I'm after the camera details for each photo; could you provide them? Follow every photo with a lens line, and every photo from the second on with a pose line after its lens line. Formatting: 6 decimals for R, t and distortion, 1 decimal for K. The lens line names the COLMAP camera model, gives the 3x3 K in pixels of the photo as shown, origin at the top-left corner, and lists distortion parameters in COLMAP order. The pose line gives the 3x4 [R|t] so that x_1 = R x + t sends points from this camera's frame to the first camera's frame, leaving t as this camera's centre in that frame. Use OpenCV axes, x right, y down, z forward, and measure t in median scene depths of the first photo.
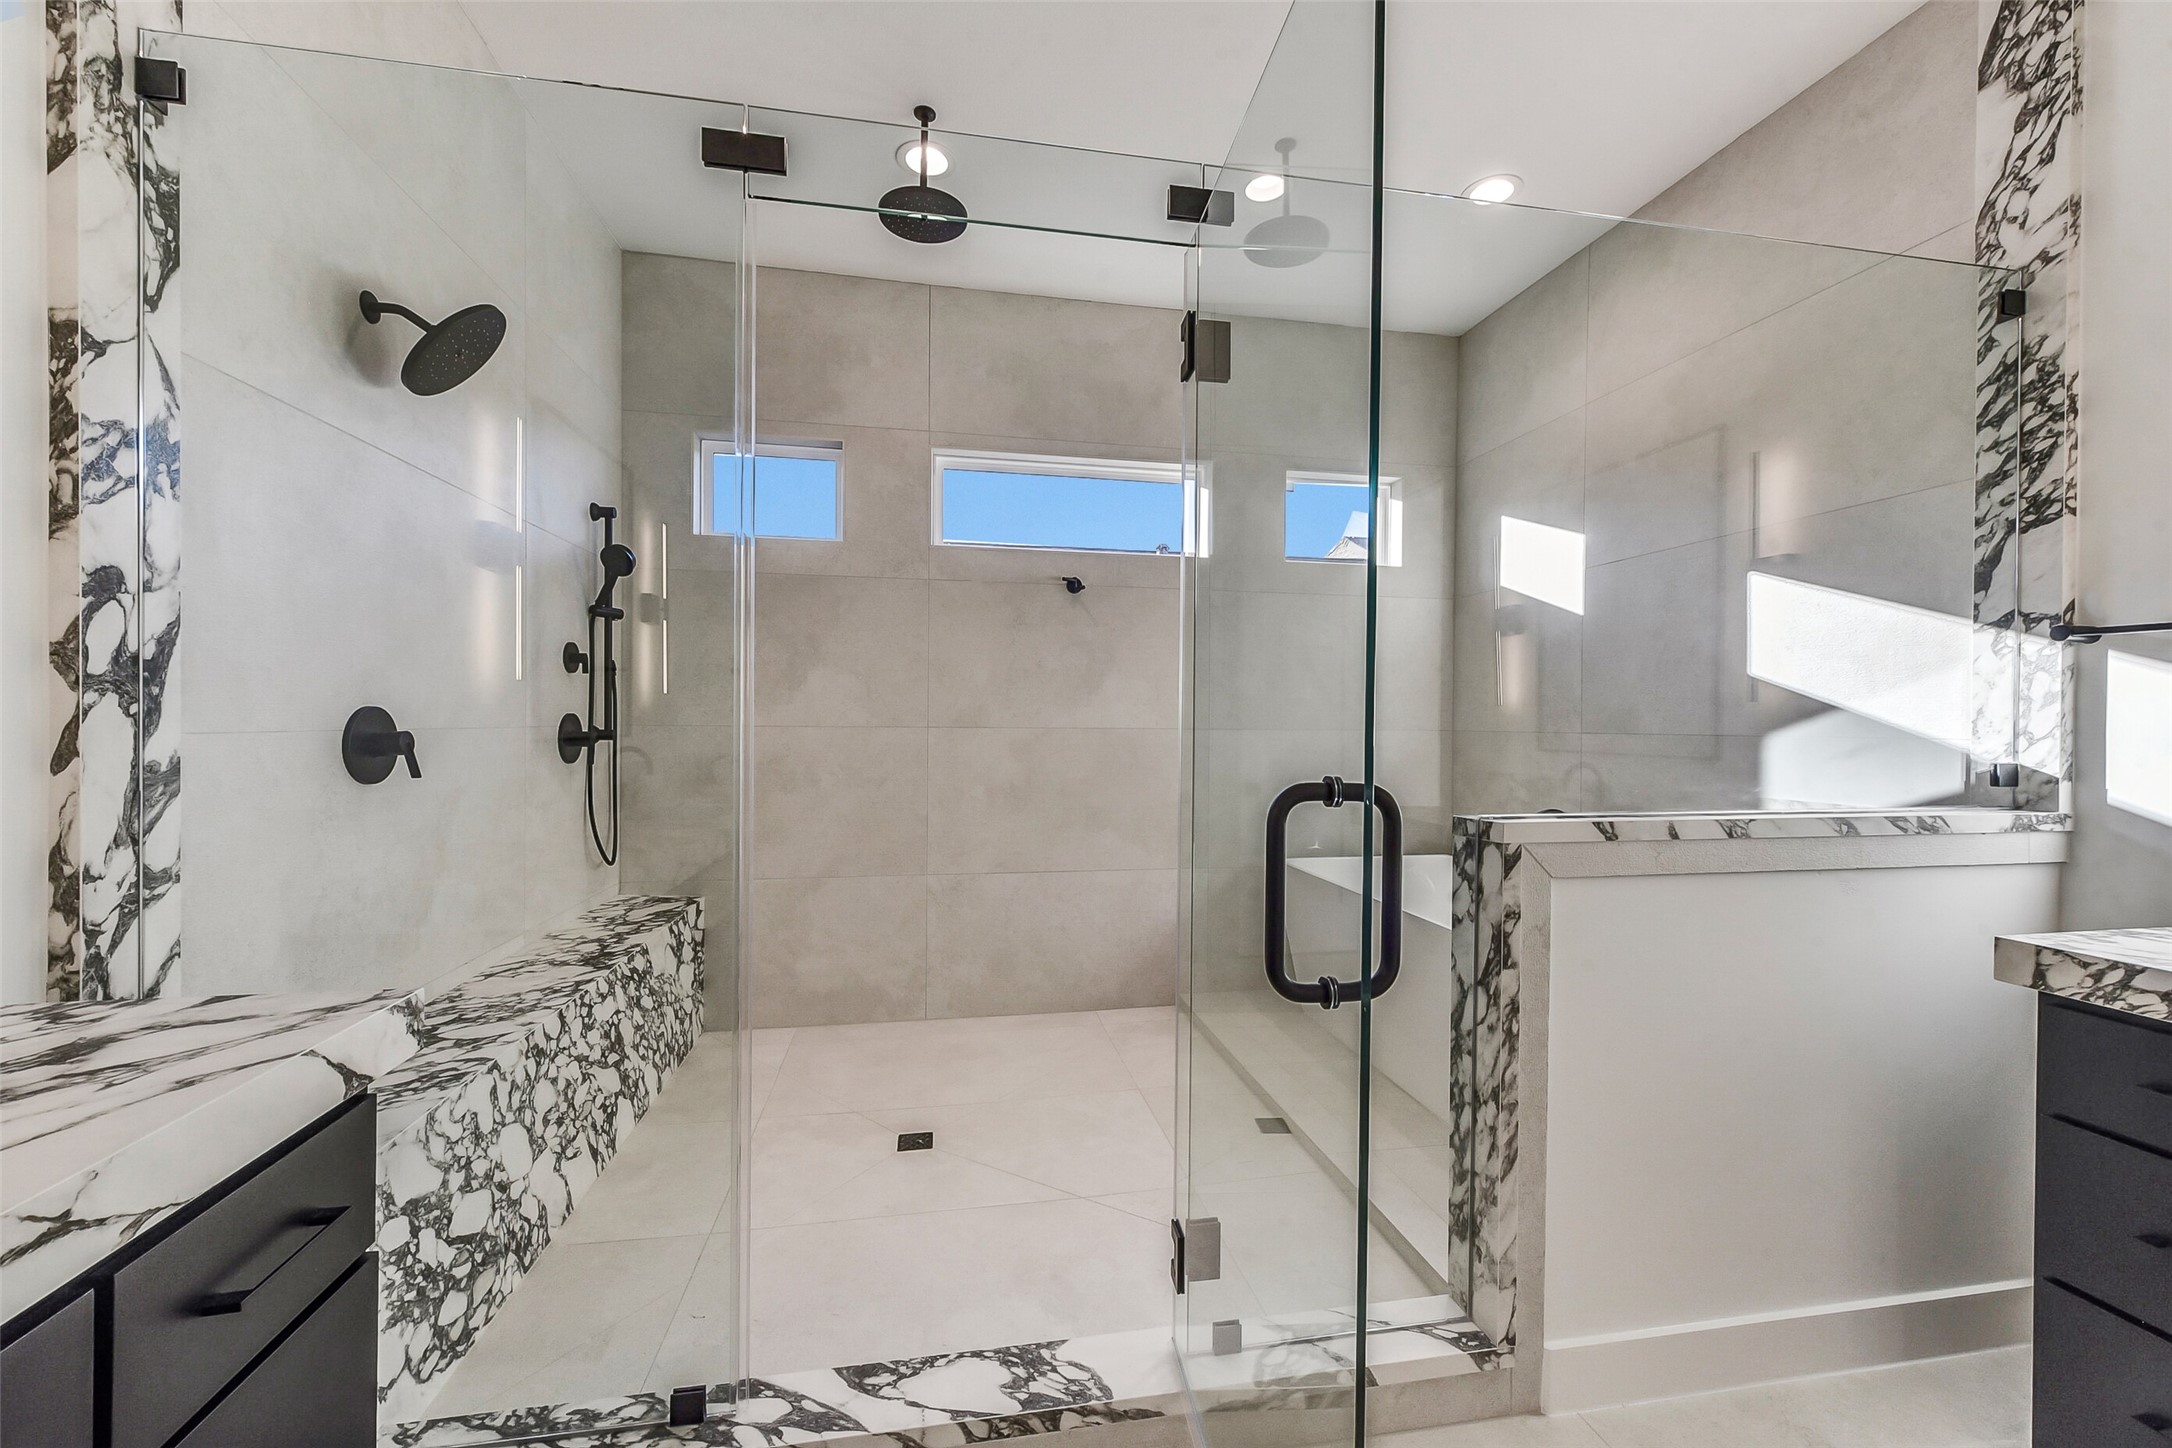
lens RADIAL K [[854.6, 0, 1083.0], [0, 854.6, 723.6], [0, 0, 1]] dist [-0.000320, -0.000333]
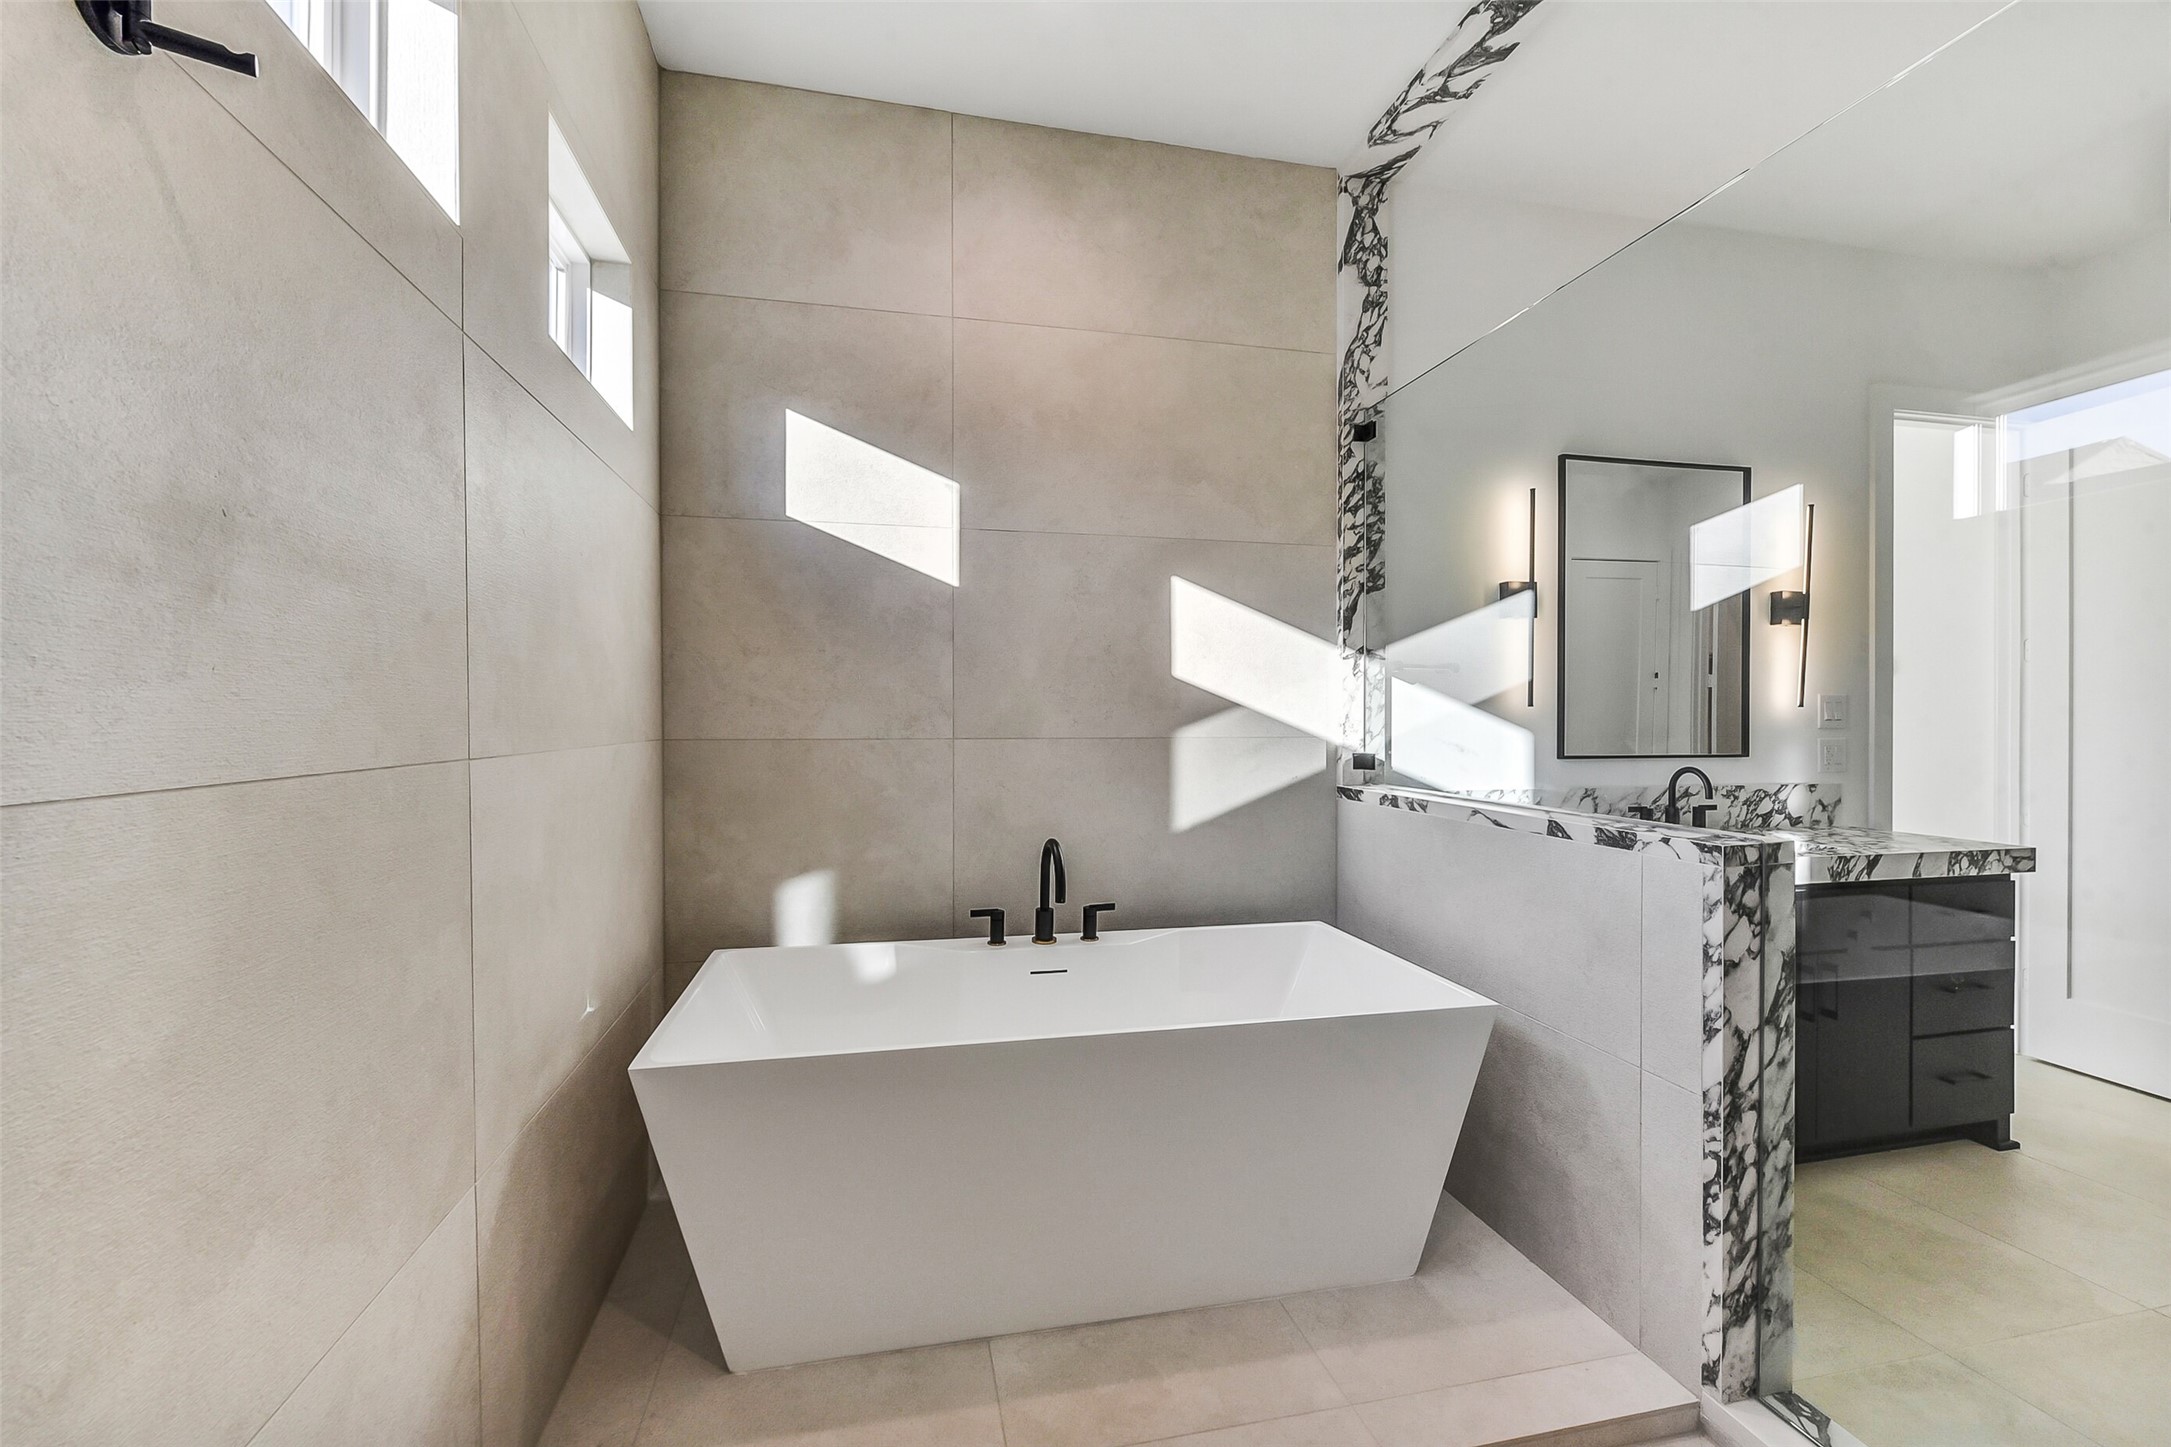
lens RADIAL K [[889.2, 0, 1081.6], [0, 889.2, 726.7], [0, 0, 1]] dist [0.000879, -0.000674]
pose [[-0.035910, -0.017485, 0.999202, -0.399618], [0.001387, 0.999845, 0.017546, -0.025176], [-0.999354, 0.002016, -0.035881, 1.566429]]
